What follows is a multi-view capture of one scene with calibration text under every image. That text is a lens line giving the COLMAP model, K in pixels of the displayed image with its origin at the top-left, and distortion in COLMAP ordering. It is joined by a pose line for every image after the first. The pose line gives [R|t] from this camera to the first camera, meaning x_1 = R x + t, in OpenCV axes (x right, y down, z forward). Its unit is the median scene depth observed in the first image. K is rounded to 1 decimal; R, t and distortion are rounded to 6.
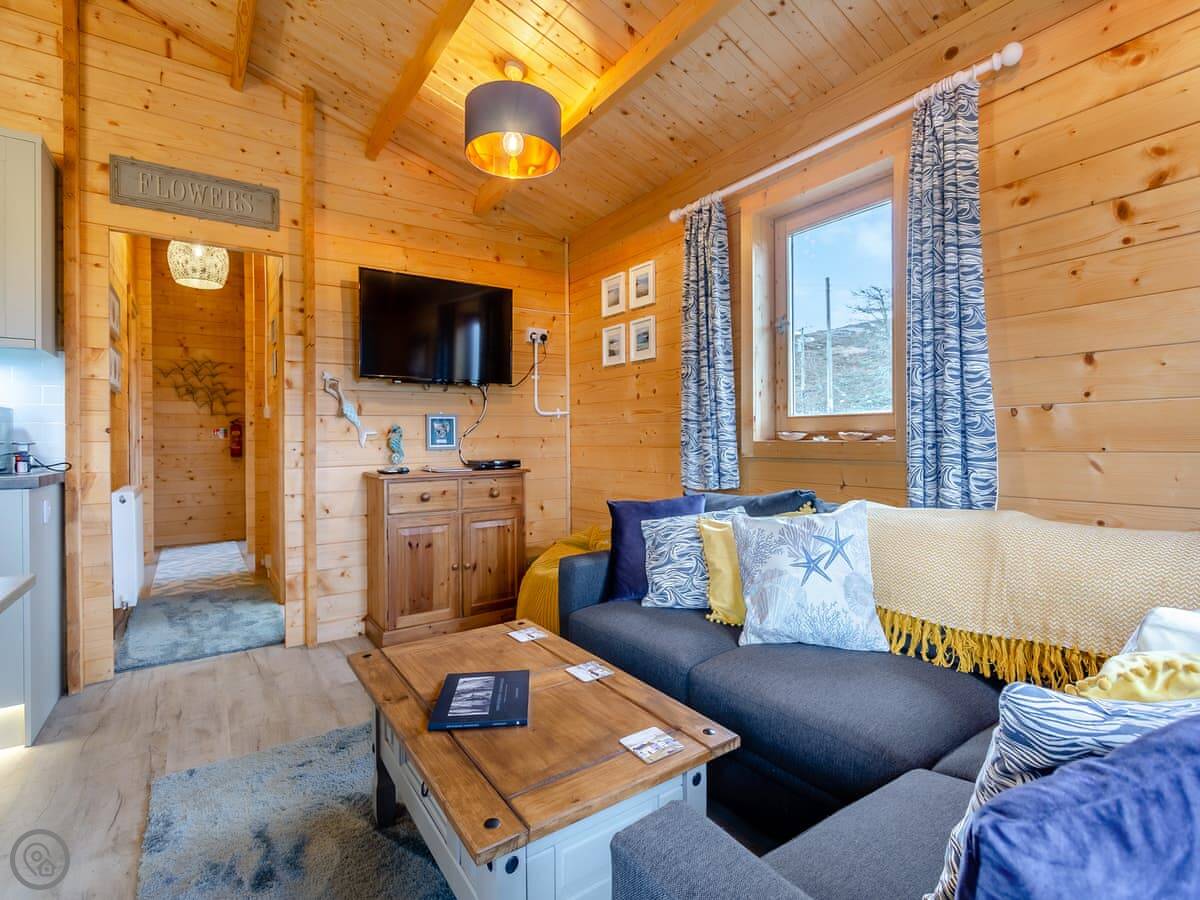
lens RADIAL K [[572.4, 0, 604.2], [0, 572.4, 439.9], [0, 0, 1]] dist [0.000058, 0.001042]
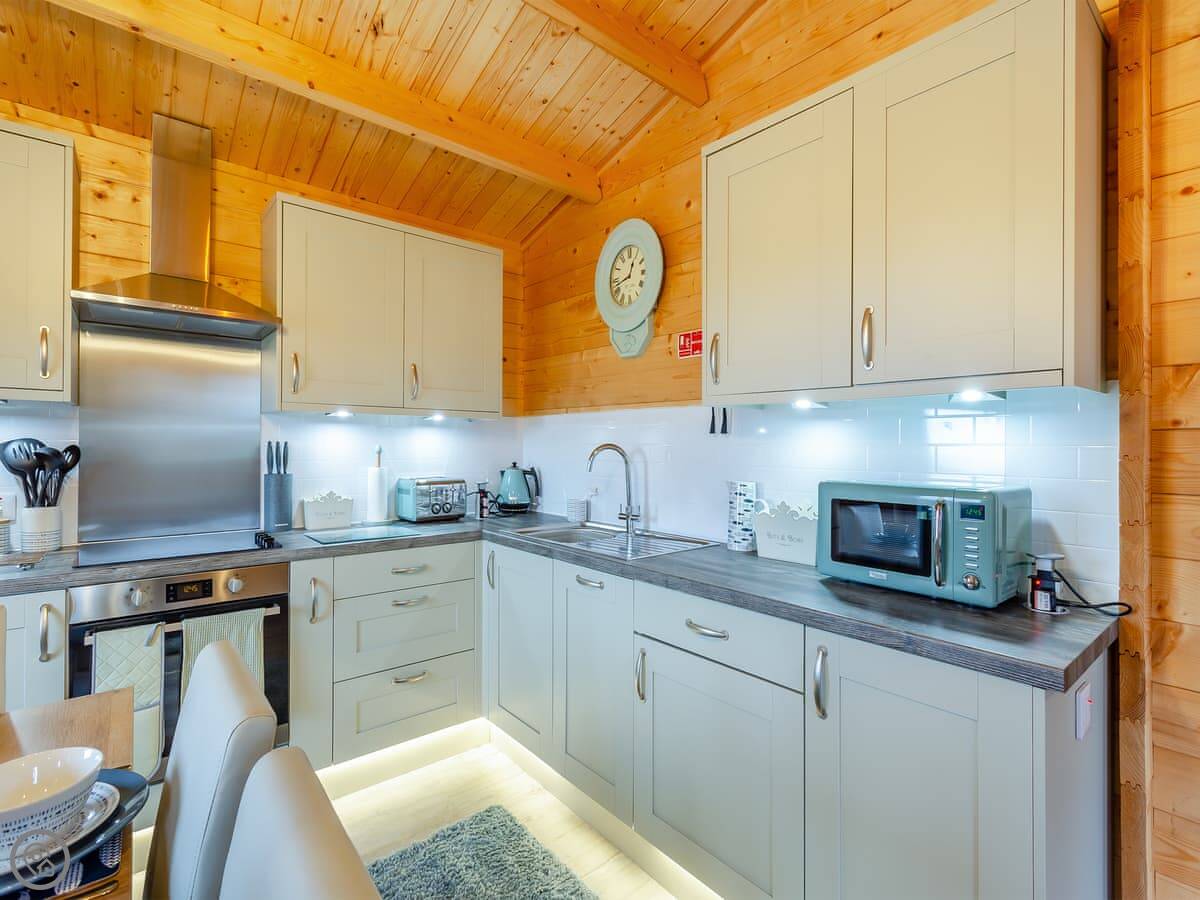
lens RADIAL K [[572.4, 0, 580.7], [0, 572.4, 444.1], [0, 0, 1]] dist [0.000058, 0.001042]
pose [[0.072155, -0.000407, -0.997393, -0.458171], [-0.004213, 0.999991, -0.000713, -0.093718], [0.997385, 0.004253, 0.072153, 0.475266]]
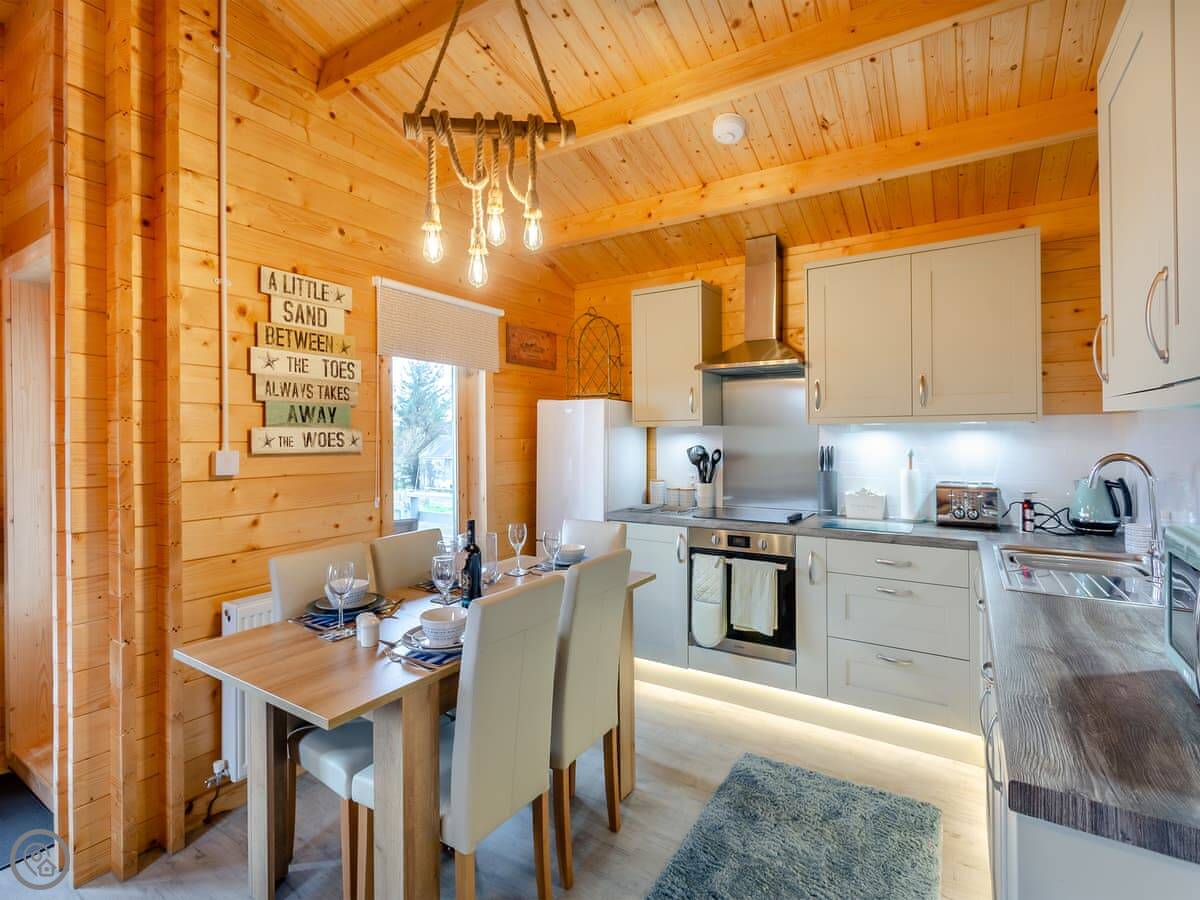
lens RADIAL K [[572.4, 0, 600.3], [0, 572.4, 439.5], [0, 0, 1]] dist [0.000058, 0.001042]
pose [[-0.923719, 0.011131, -0.382910, -0.514579], [0.009204, 0.999934, 0.006864, -0.125587], [0.382961, 0.002816, -0.923760, 1.018605]]
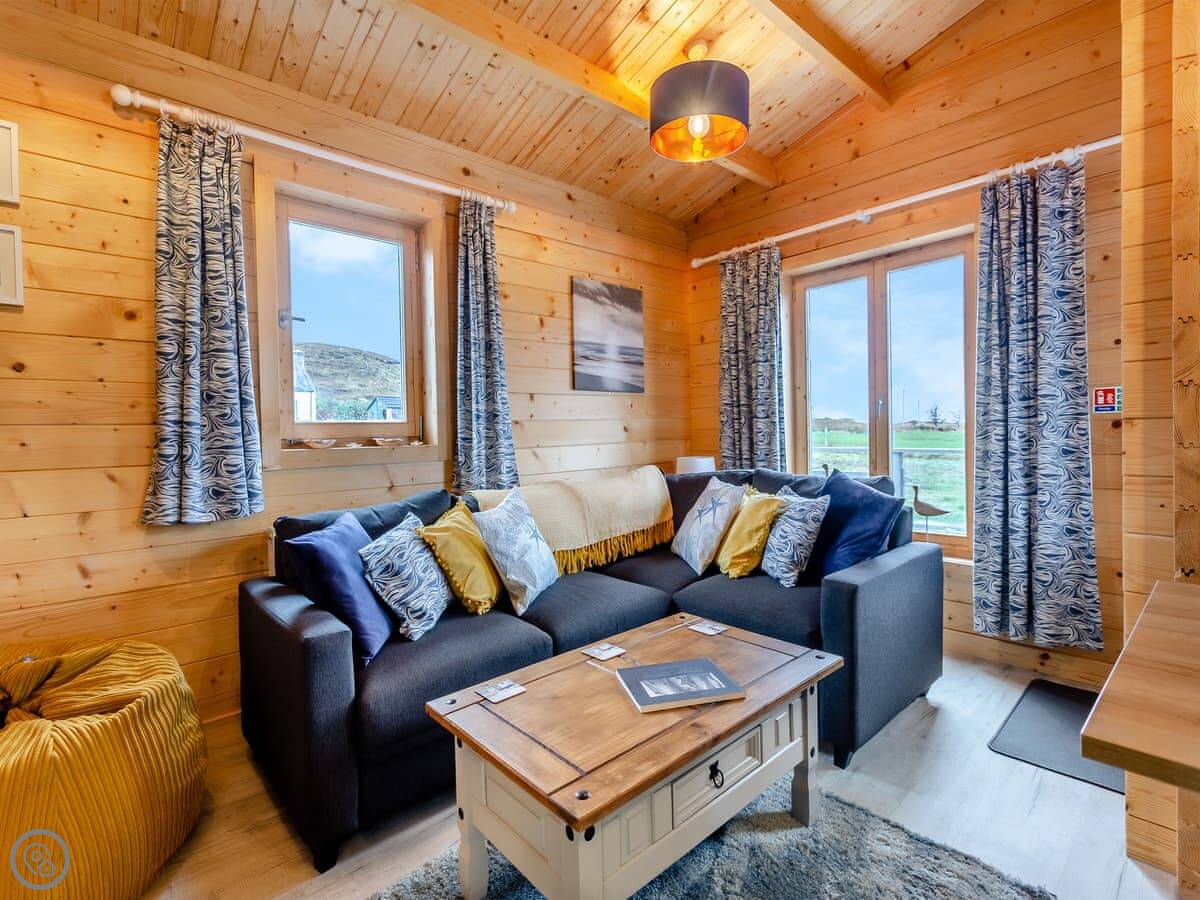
lens RADIAL K [[572.4, 0, 596.4], [0, 572.4, 443.8], [0, 0, 1]] dist [0.000058, 0.001042]
pose [[-0.123563, -0.008764, 0.992298, -0.682616], [0.028474, 0.999518, 0.012374, -0.005113], [-0.991928, 0.029783, -0.123254, 0.698812]]
